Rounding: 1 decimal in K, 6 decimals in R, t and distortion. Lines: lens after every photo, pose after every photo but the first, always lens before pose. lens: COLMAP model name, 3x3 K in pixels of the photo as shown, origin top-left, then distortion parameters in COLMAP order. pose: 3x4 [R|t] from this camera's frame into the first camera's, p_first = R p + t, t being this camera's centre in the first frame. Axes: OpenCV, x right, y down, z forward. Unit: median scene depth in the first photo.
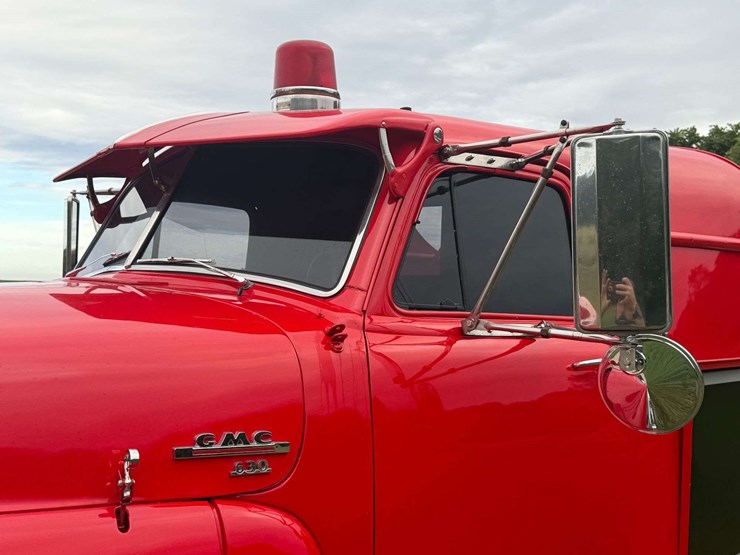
lens RADIAL K [[851.5, 0, 369.8], [0, 851.5, 277.9], [0, 0, 1]] dist [0.199244, -0.463810]
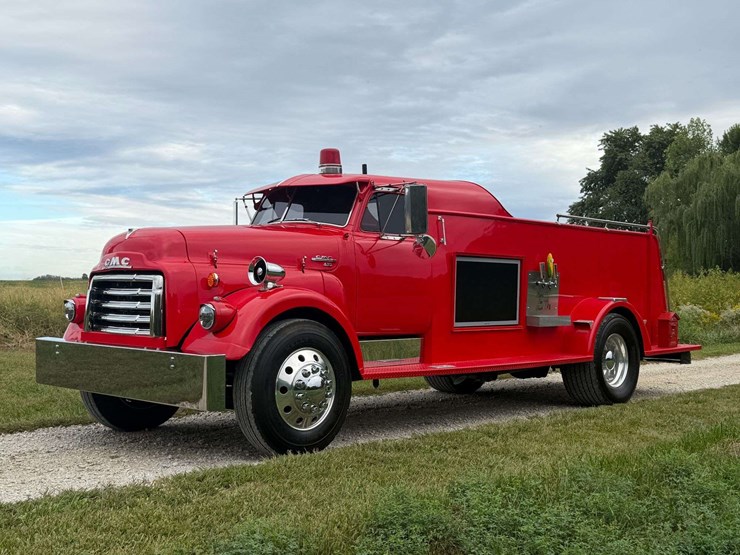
lens RADIAL K [[865.6, 0, 372.1], [0, 865.6, 286.8], [0, 0, 1]] dist [0.184756, -0.412815]
pose [[0.998874, -0.009630, 0.046460, -0.085005], [0.009014, 0.999869, 0.013466, 0.196334], [-0.046584, -0.013032, 0.998829, -2.370914]]
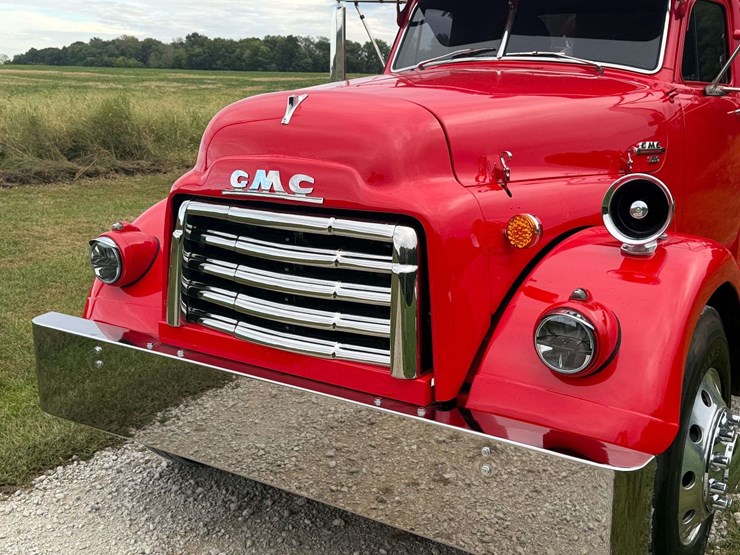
lens RADIAL K [[865.6, 0, 372.1], [0, 865.6, 286.8], [0, 0, 1]] dist [0.184756, -0.412815]
pose [[0.975888, -0.056689, 0.210780, -0.898839], [0.002226, 0.968219, 0.250094, -0.008426], [-0.218259, -0.243595, 0.945000, -0.659068]]
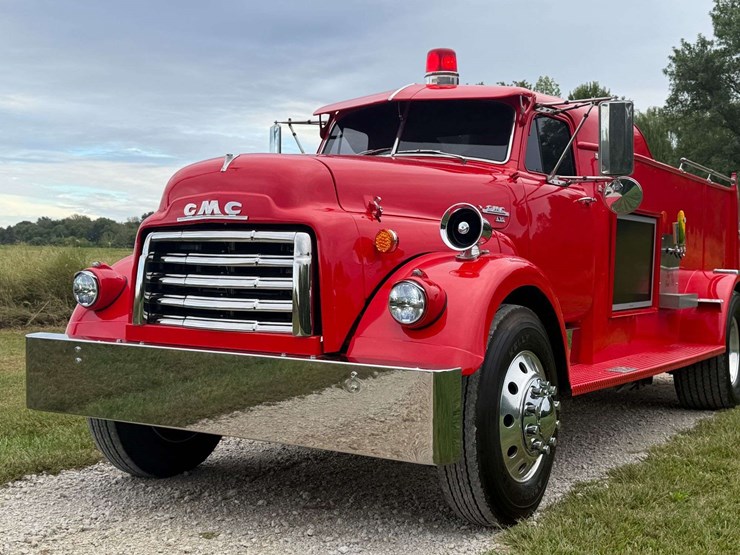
lens RADIAL K [[947.6, 0, 371.3], [0, 947.6, 292.1], [0, 0, 1]] dist [0.197757, -0.435067]
pose [[0.968022, -0.012773, 0.250541, -0.943722], [-0.000744, 0.998552, 0.053786, 0.207031], [-0.250865, -0.052252, 0.966611, -1.358443]]
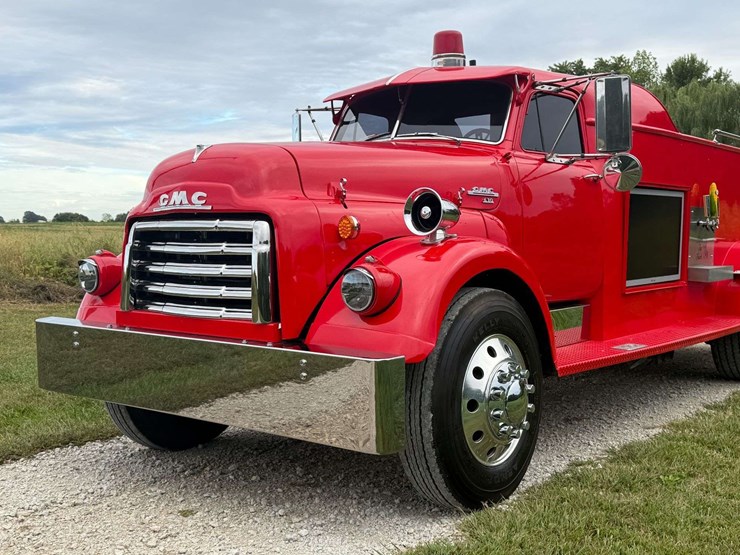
lens RADIAL K [[865.6, 0, 372.1], [0, 865.6, 286.8], [0, 0, 1]] dist [0.184756, -0.412815]
pose [[0.991539, -0.031478, 0.125937, -0.627321], [0.021085, 0.996325, 0.083023, 0.183302], [-0.128088, -0.079666, 0.988558, -1.270051]]
